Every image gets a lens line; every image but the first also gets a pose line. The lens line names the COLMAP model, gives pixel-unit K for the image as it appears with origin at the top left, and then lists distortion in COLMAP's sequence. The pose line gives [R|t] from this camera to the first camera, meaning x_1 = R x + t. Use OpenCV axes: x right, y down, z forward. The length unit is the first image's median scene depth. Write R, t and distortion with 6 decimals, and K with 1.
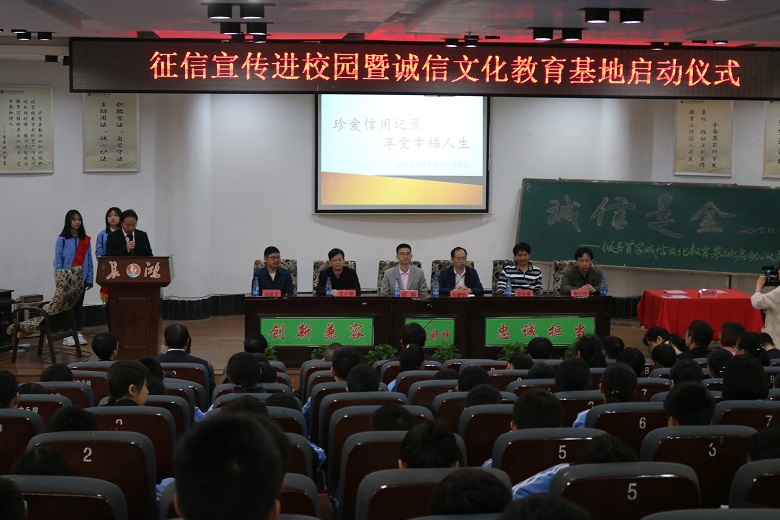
lens RADIAL K [[897.6, 0, 390.0], [0, 897.6, 260.0], [0, 0, 1]] dist [-0.000791, 0.001062]
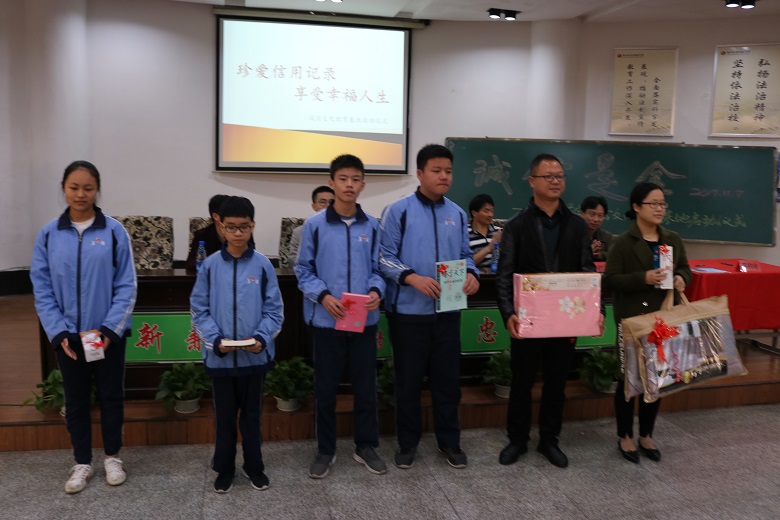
lens RADIAL K [[663.3, 0, 389.4], [0, 663.3, 237.8], [0, 0, 1]] dist [-0.100495, -0.000829]
pose [[0.990788, 0.005459, 0.135312, -0.001198], [-0.006471, 0.999954, 0.007044, 0.008957], [-0.135268, -0.007855, 0.990778, 0.349686]]
